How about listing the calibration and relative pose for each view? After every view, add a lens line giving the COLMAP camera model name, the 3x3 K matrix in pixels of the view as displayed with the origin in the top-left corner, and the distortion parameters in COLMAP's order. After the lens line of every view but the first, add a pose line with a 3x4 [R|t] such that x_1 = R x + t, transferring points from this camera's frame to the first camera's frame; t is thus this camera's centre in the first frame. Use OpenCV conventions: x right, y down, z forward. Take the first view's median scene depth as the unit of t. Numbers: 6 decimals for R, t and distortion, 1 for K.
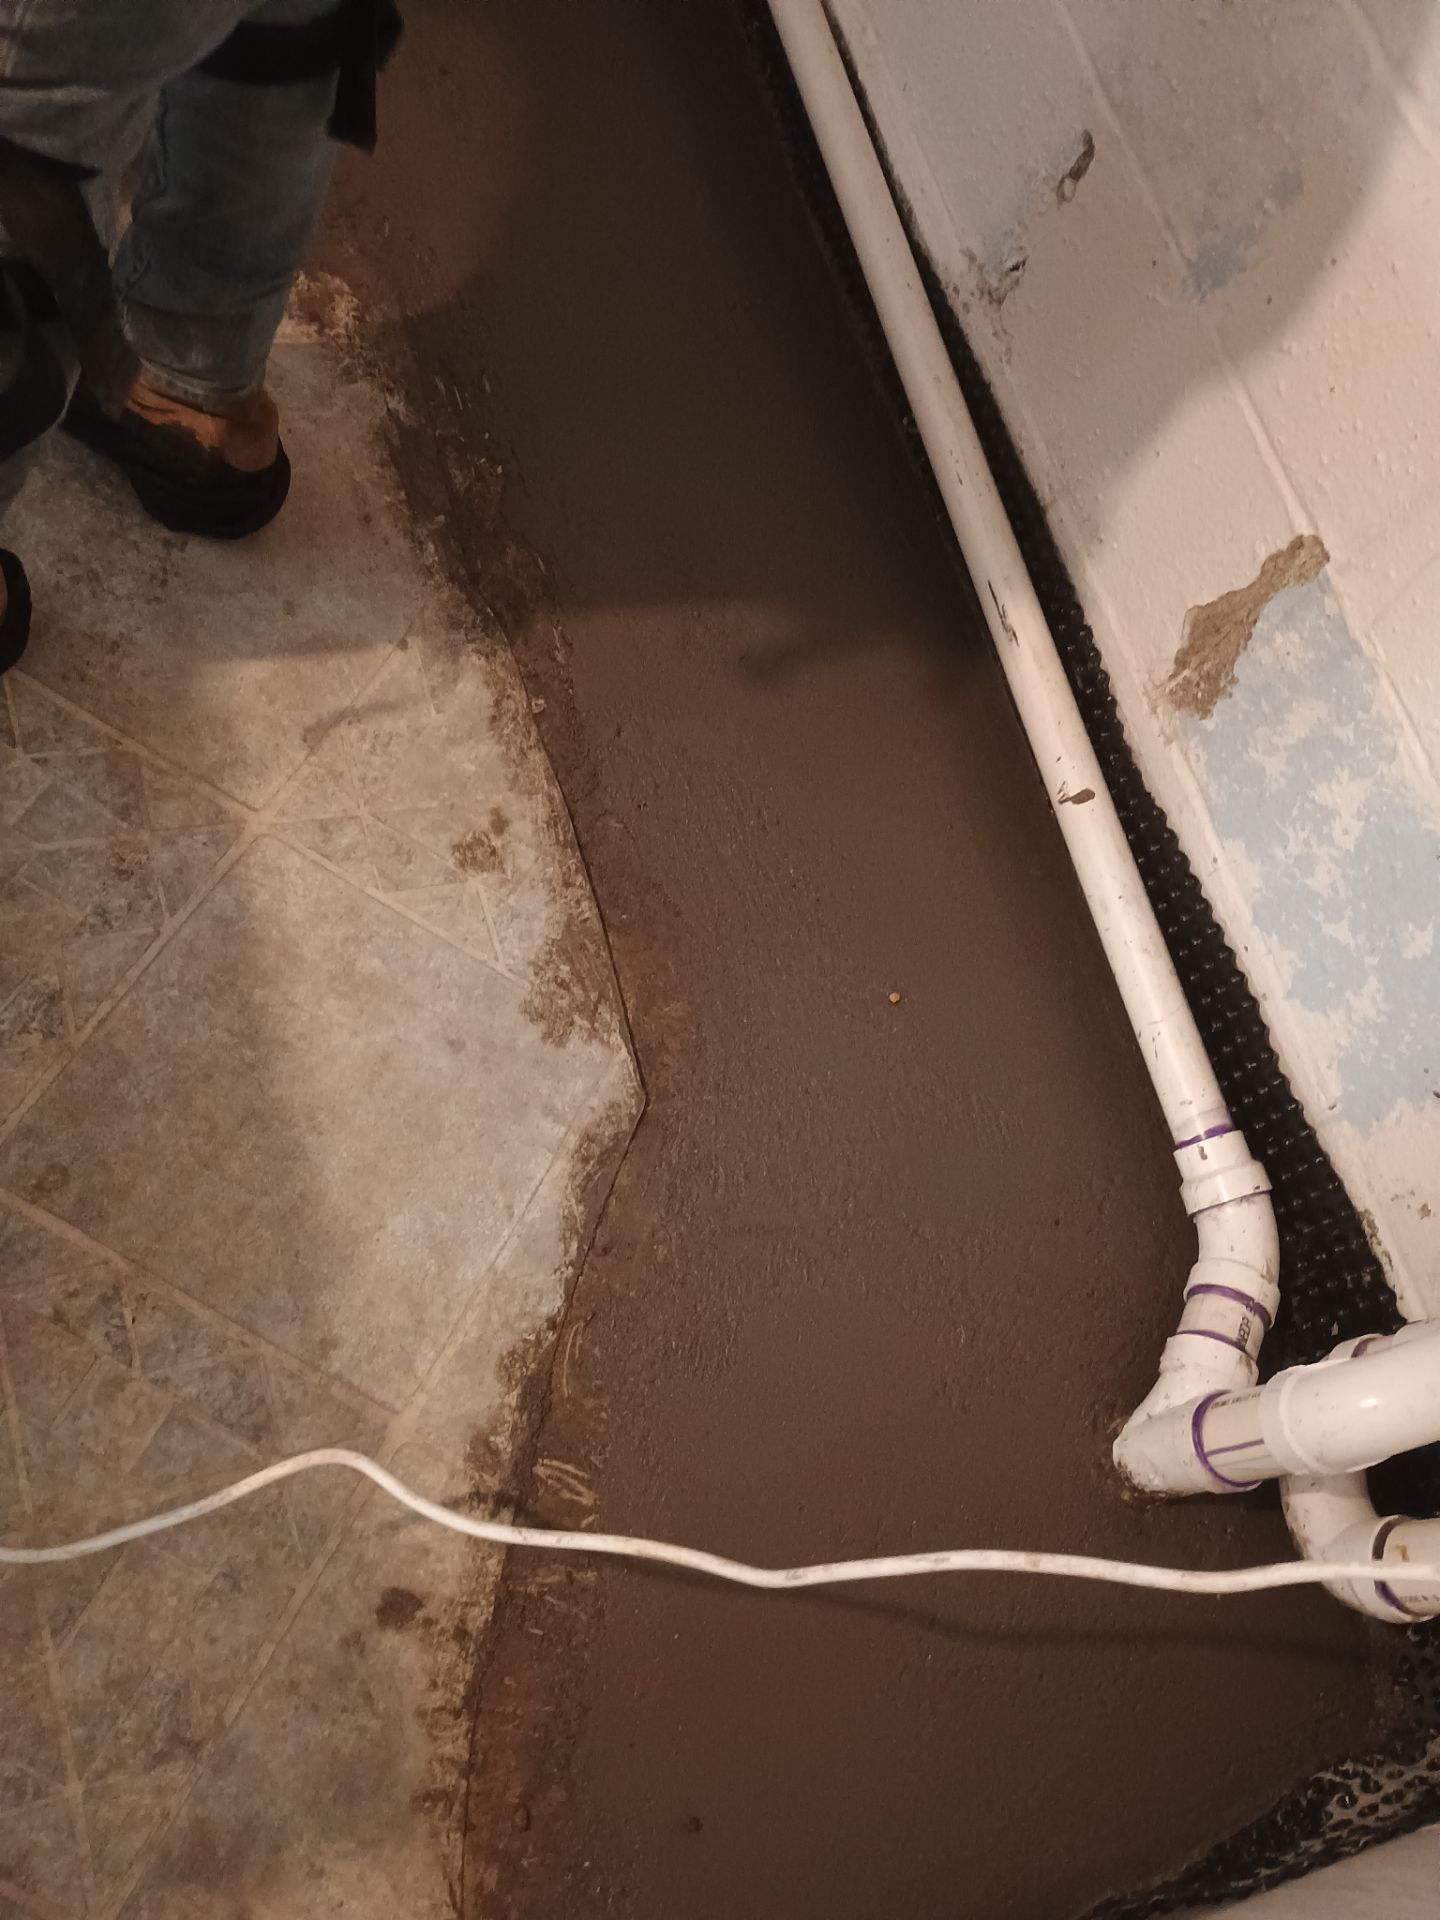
lens RADIAL K [[1637.3, 0, 722.3], [0, 1637.3, 963.6], [0, 0, 1]] dist [0.057360, -0.072715]
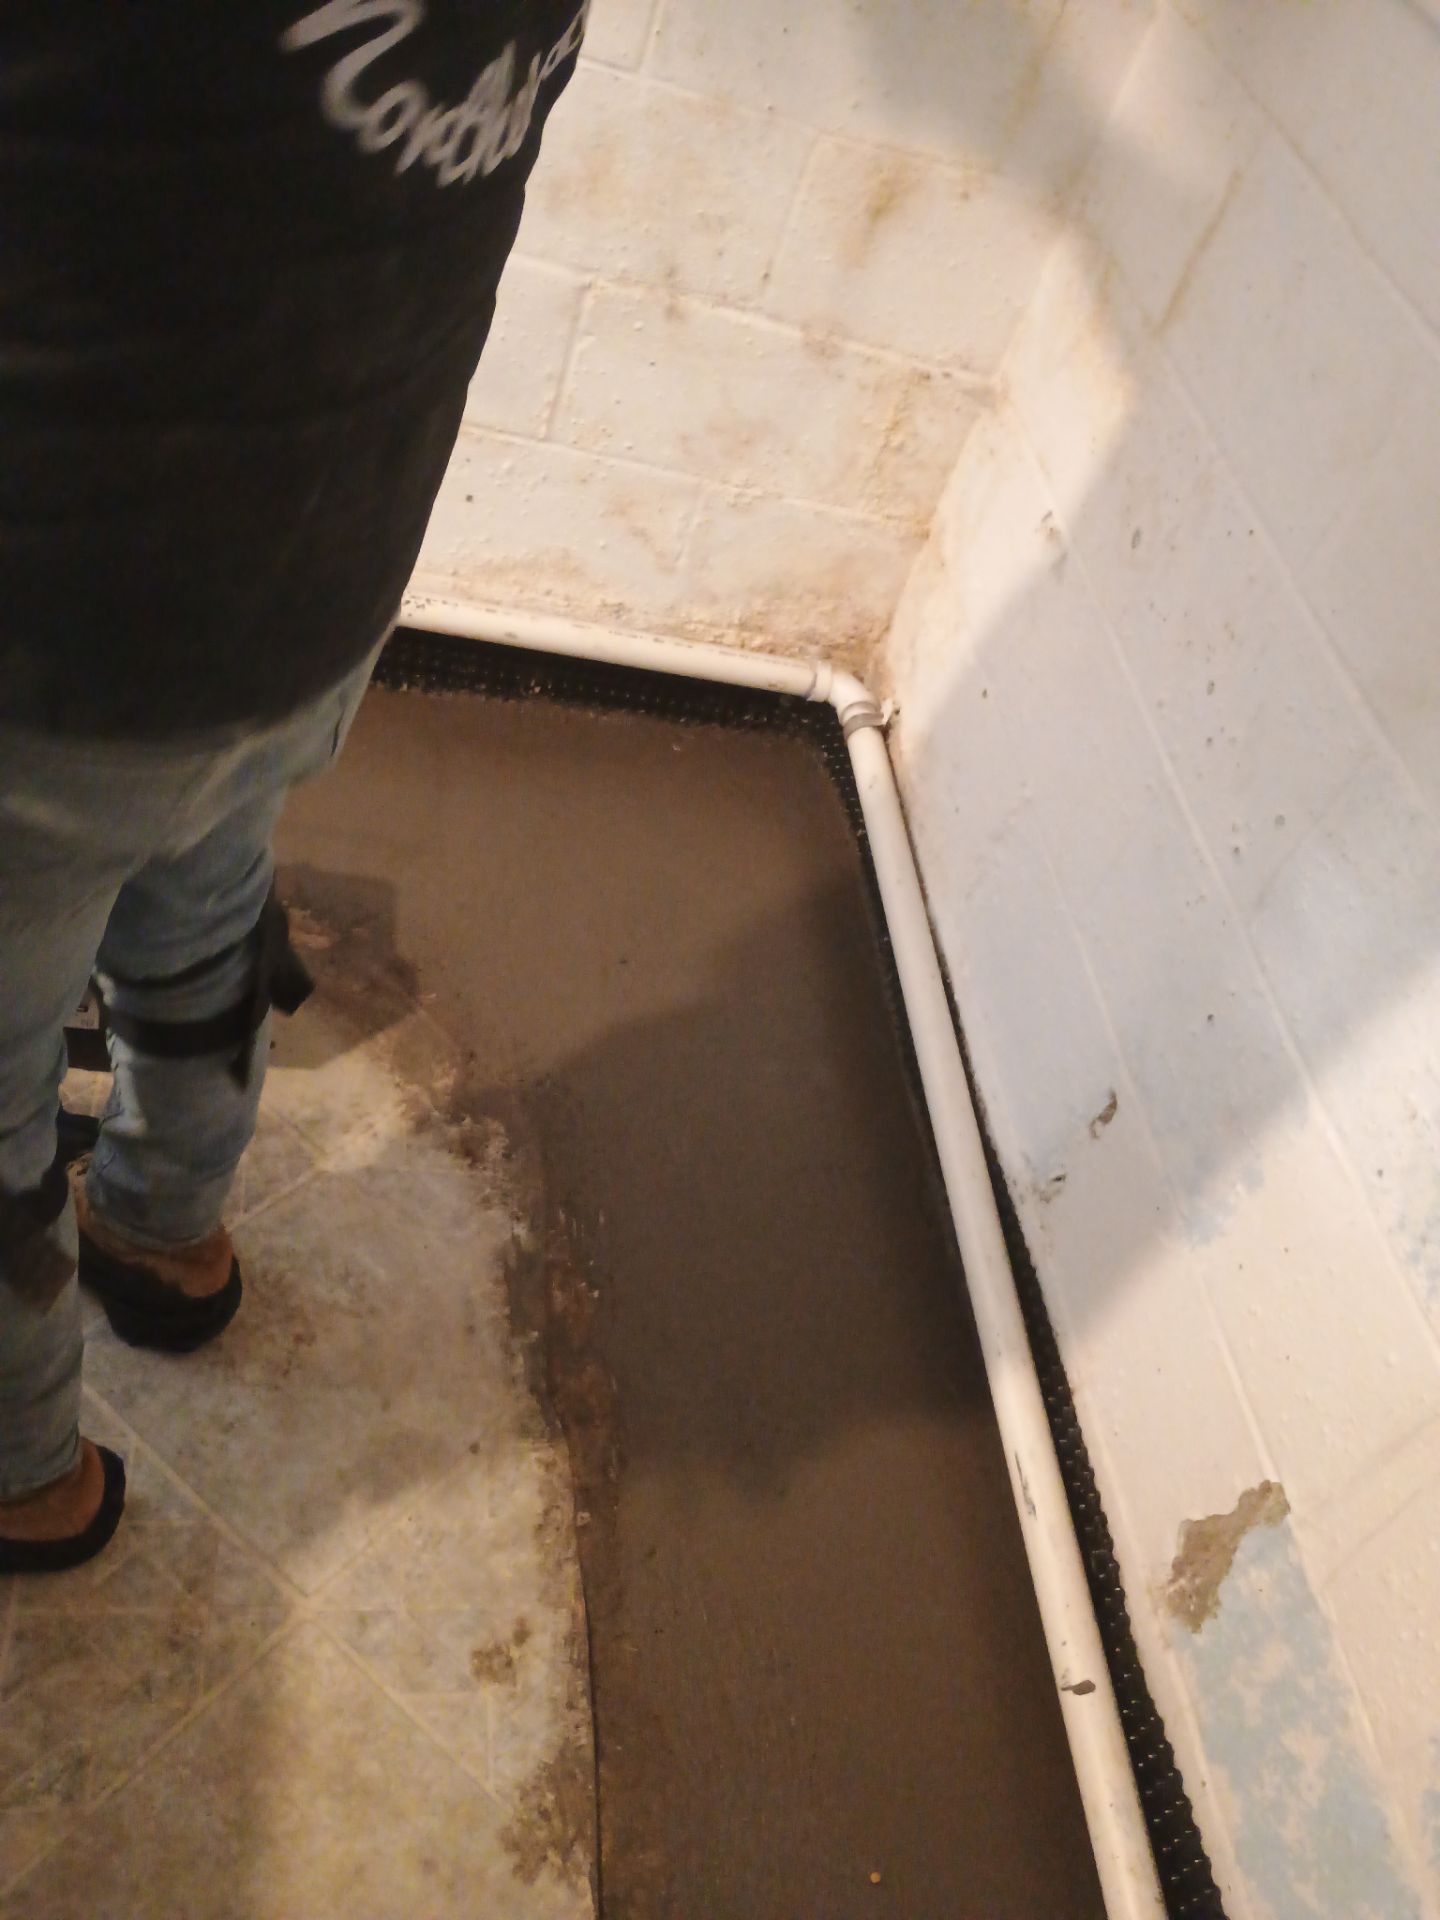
lens RADIAL K [[1637.3, 0, 716.5], [0, 1637.3, 964.4], [0, 0, 1]] dist [0.057360, -0.072715]
pose [[0.983869, 0.095182, -0.151465, 0.115928], [-0.146999, 0.912679, -0.381325, -0.093978], [0.101944, 0.397439, 0.911948, -0.161029]]
